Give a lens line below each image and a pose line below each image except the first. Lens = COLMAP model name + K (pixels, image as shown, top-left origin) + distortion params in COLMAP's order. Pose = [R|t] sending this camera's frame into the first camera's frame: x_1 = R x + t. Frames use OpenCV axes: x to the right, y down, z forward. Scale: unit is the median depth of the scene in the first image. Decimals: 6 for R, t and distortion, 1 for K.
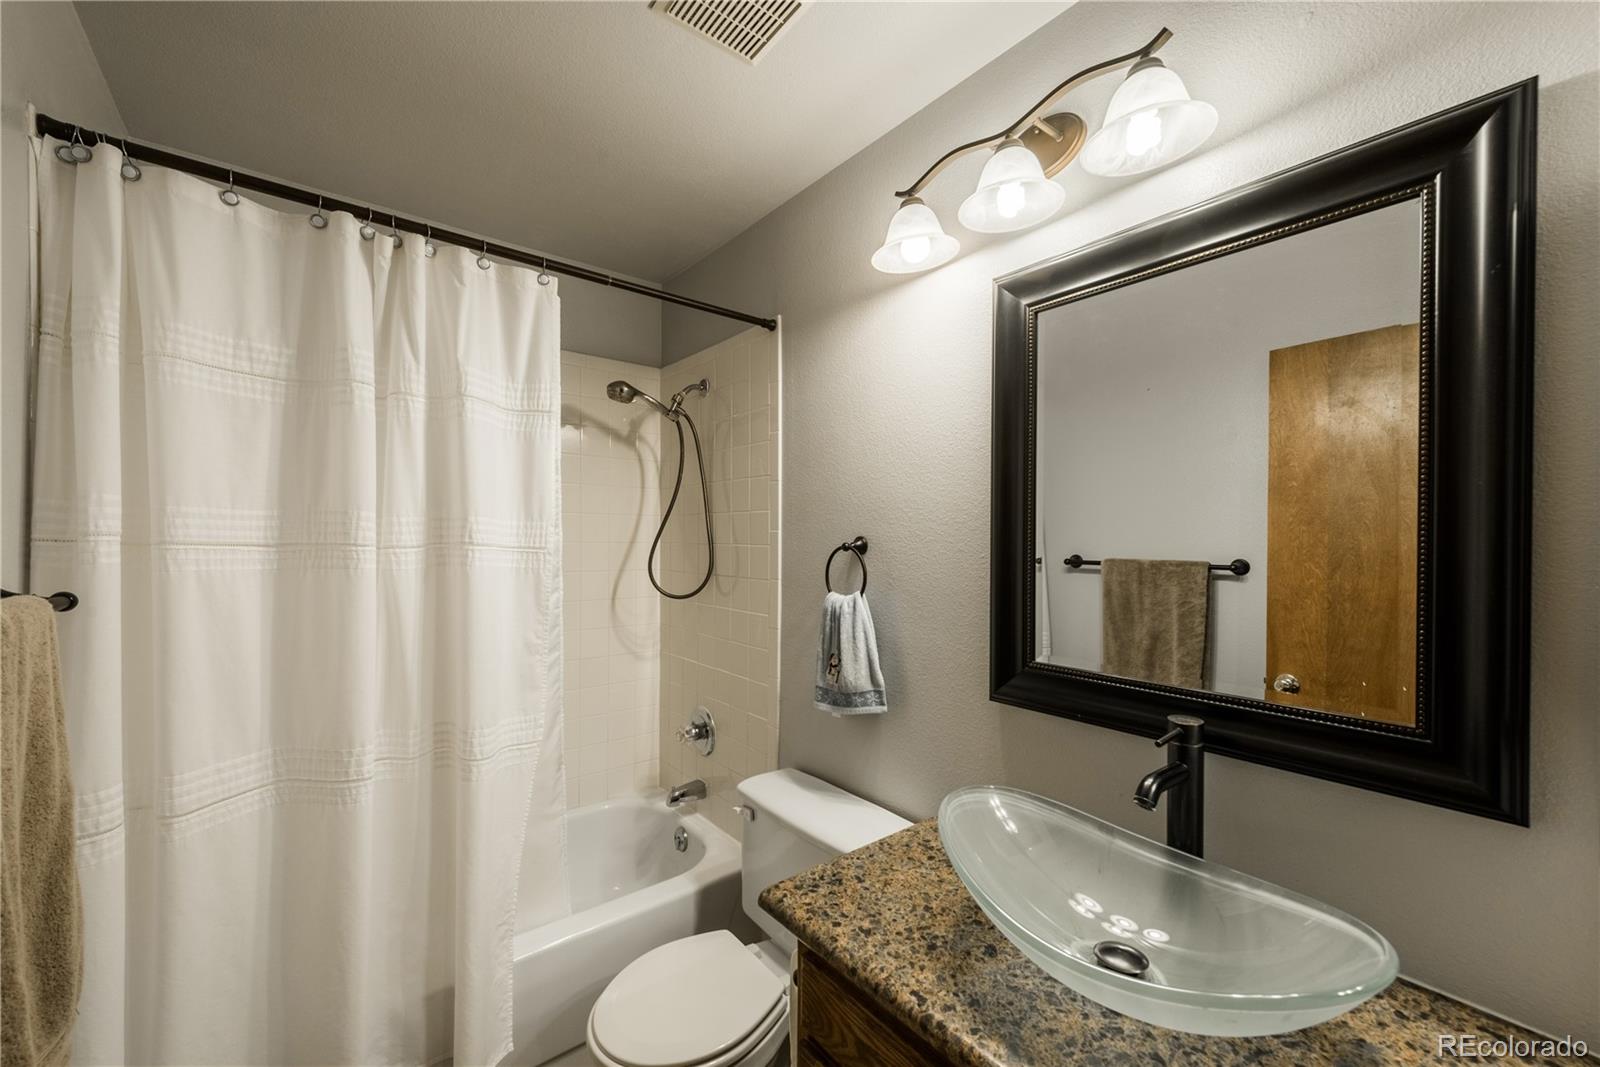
lens RADIAL K [[624.9, 0, 789.4], [0, 624.9, 541.5], [0, 0, 1]] dist [0.013370, -0.003918]
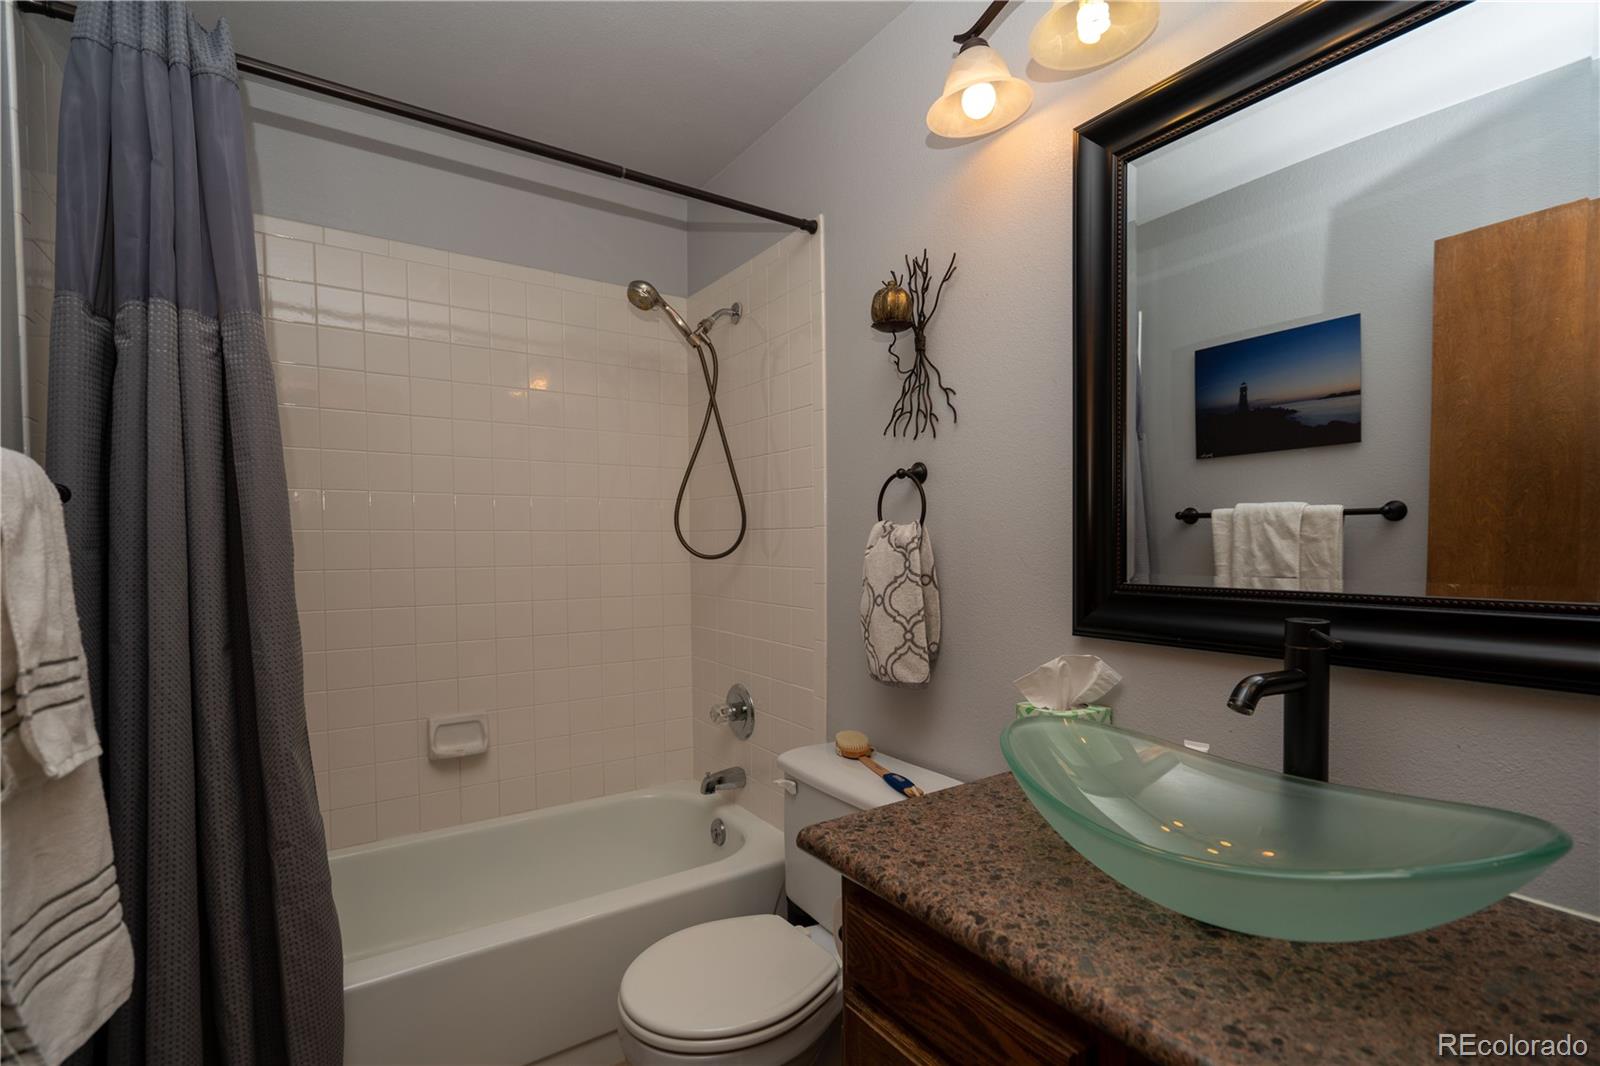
lens RADIAL K [[731.3, 0, 791.4], [0, 731.3, 537.2], [0, 0, 1]] dist [0.005168, 0.000581]
pose [[0.997389, -0.011531, -0.071295, 0.020346], [0.012954, 0.999725, 0.019537, 0.128448], [0.071050, -0.020410, 0.997264, -0.008234]]
